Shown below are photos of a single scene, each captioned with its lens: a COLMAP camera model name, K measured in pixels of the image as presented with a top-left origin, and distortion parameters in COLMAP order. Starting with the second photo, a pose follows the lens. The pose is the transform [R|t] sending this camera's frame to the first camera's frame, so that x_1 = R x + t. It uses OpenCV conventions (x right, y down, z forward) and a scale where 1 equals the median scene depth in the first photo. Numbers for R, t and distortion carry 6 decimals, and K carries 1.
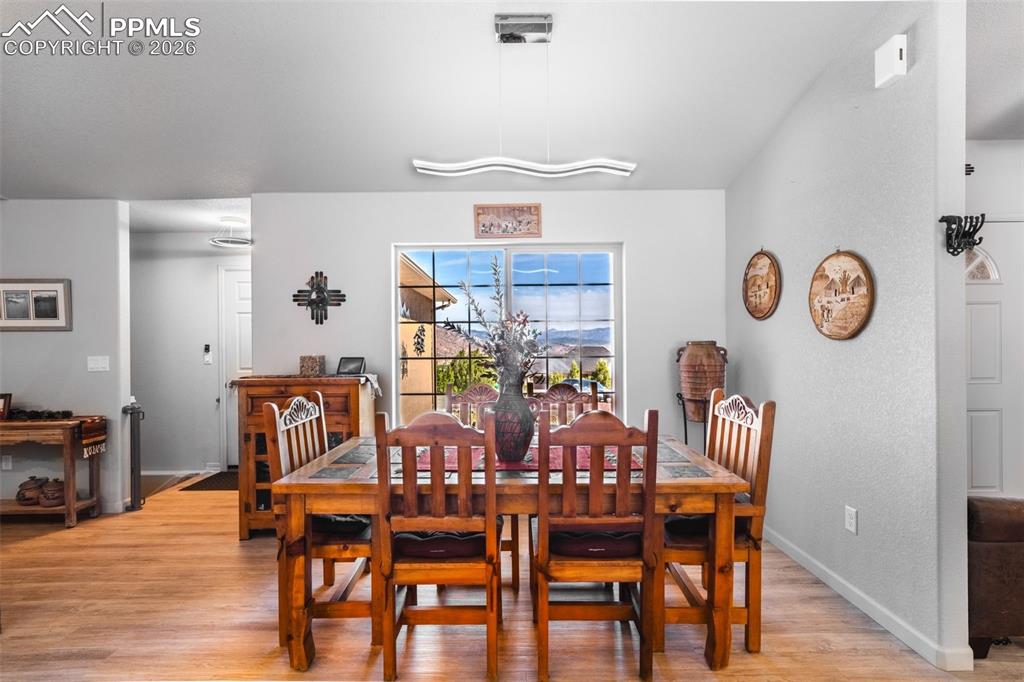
lens RADIAL K [[477.7, 0, 507.2], [0, 477.7, 343.8], [0, 0, 1]] dist [-0.002024, 0.000677]
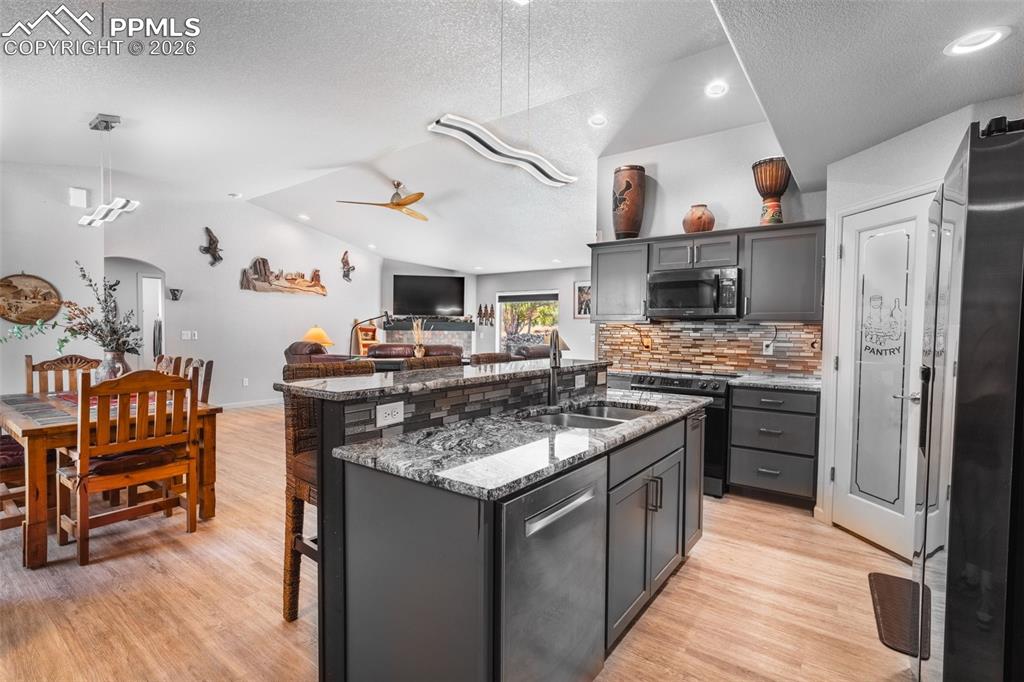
lens RADIAL K [[477.7, 0, 512.1], [0, 477.7, 340.7], [0, 0, 1]] dist [-0.002024, 0.000677]
pose [[-0.808818, -0.014083, 0.587891, -1.159853], [-0.003291, 0.999806, 0.019424, 0.008489], [-0.588050, 0.013776, -0.808707, 0.875035]]
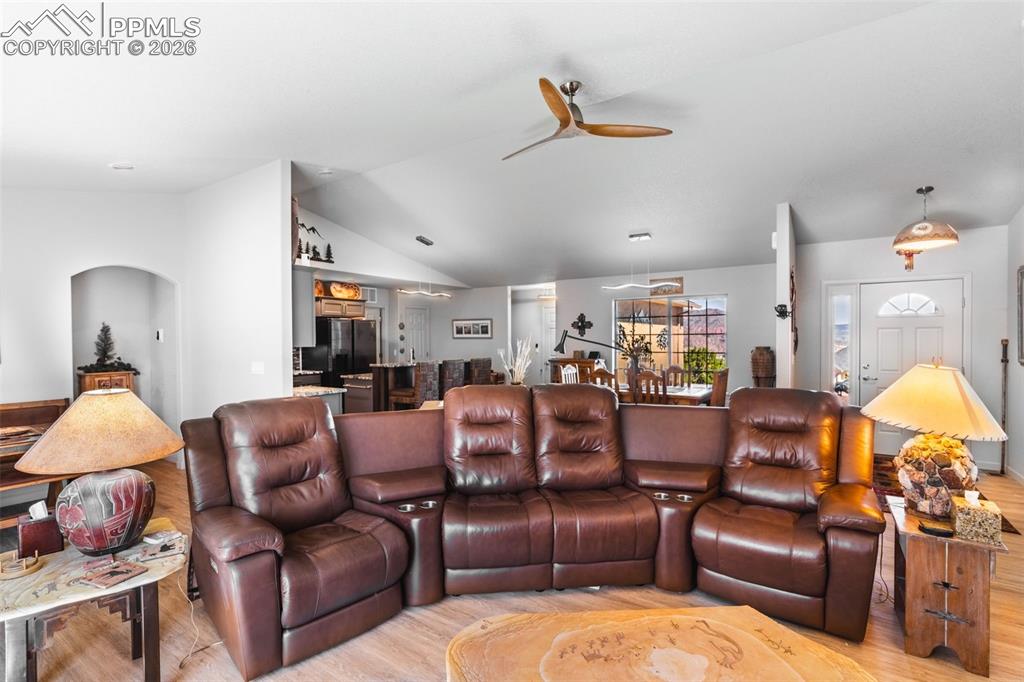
lens RADIAL K [[477.7, 0, 509.9], [0, 477.7, 341.5], [0, 0, 1]] dist [-0.002024, 0.000677]
pose [[0.831686, 0.009434, -0.555166, 0.581934], [-0.002261, 0.999905, 0.013606, -0.048156], [0.555241, -0.010061, 0.831628, -1.076496]]
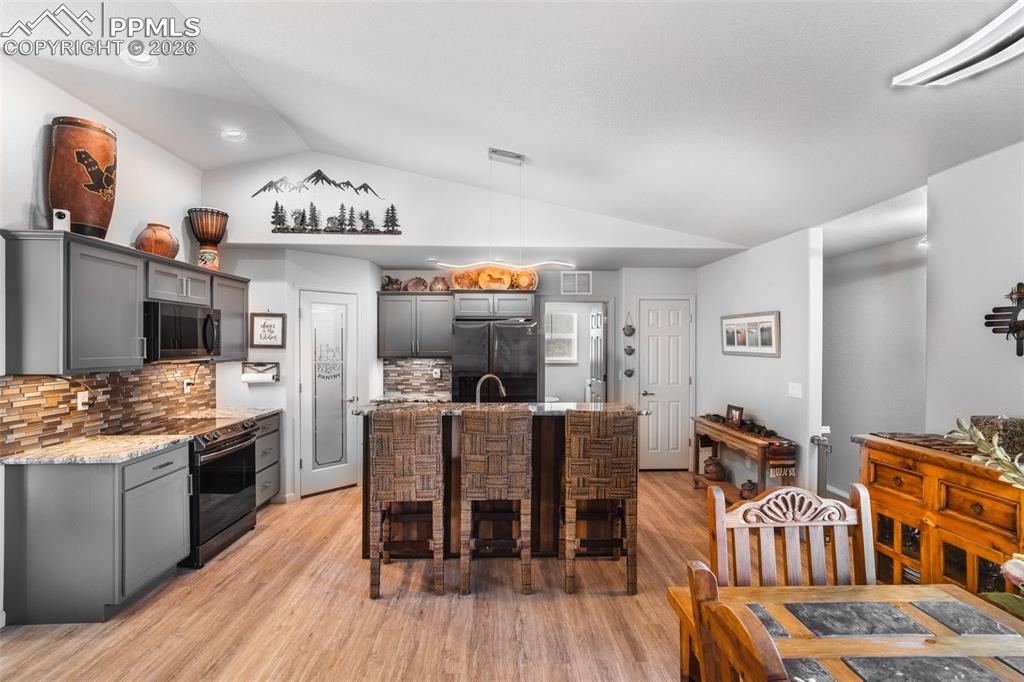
lens RADIAL K [[477.7, 0, 511.9], [0, 477.7, 345.9], [0, 0, 1]] dist [-0.002024, 0.000677]
pose [[0.036907, 0.015671, -0.999196, 0.162912], [-0.003574, 0.999873, 0.015550, -0.070169], [0.999312, 0.002998, 0.036958, 0.348523]]
